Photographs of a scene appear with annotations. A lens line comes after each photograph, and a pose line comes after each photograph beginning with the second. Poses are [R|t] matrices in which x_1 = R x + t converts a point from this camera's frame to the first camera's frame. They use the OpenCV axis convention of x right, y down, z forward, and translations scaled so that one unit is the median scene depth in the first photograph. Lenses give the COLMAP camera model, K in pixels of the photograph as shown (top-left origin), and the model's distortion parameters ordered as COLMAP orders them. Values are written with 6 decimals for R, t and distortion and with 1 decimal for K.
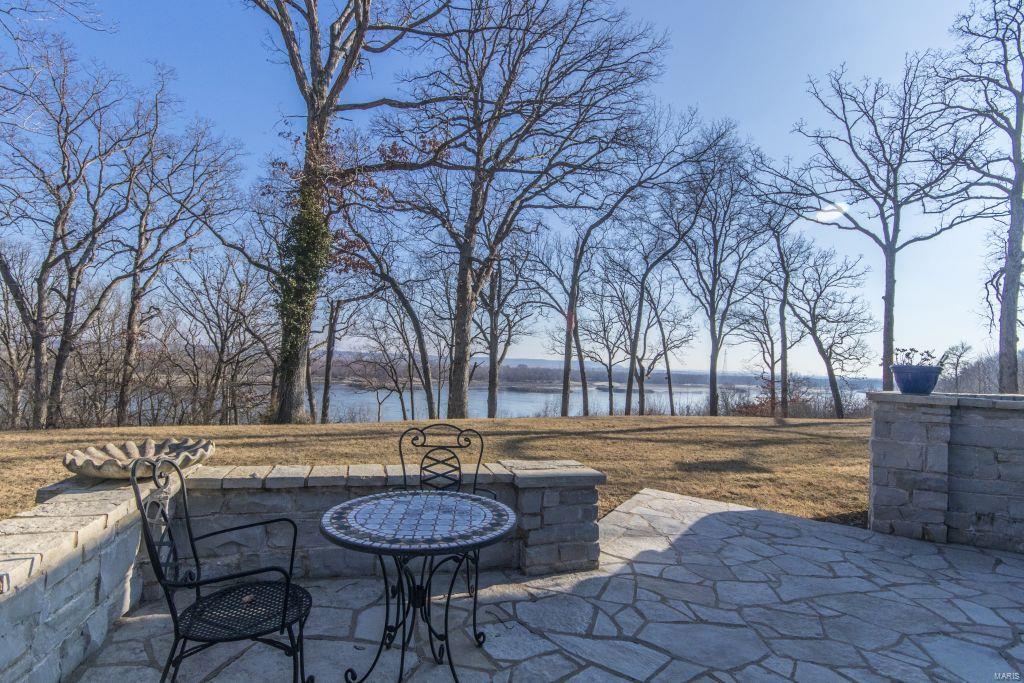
lens RADIAL K [[527.6, 0, 508.0], [0, 527.6, 342.6], [0, 0, 1]] dist [0.002683, -0.000840]
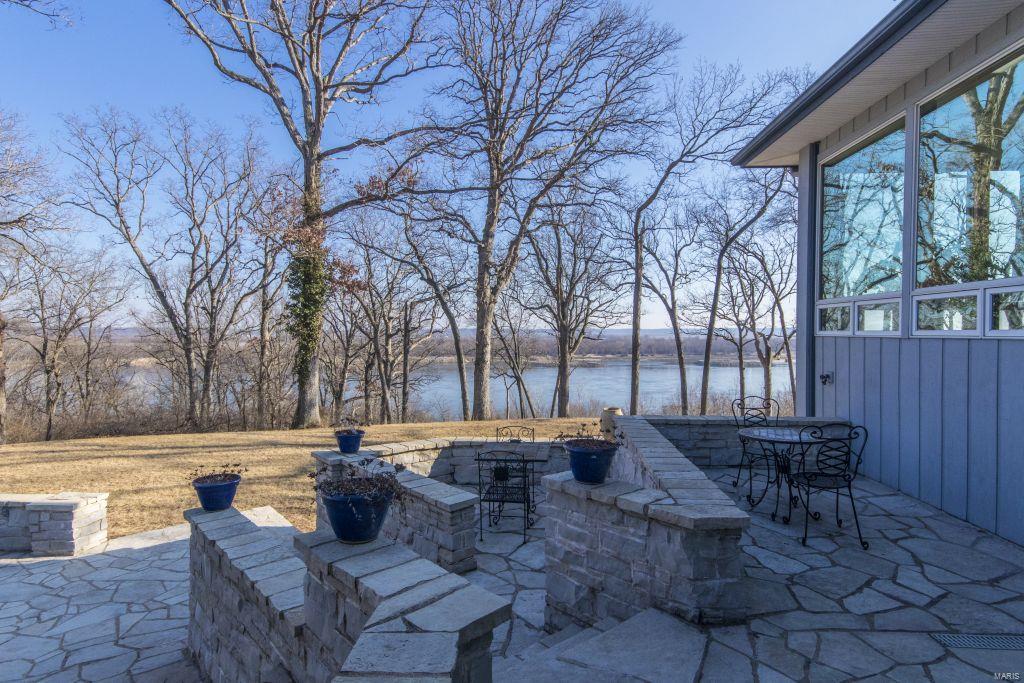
lens RADIAL K [[561.0, 0, 509.6], [0, 561.0, 342.4], [0, 0, 1]] dist [0.004803, 0.001633]
pose [[0.948911, -0.039788, -0.313024, 0.289976], [0.054491, 0.997777, 0.038358, -0.038747], [0.310802, -0.053456, 0.948970, -0.044130]]
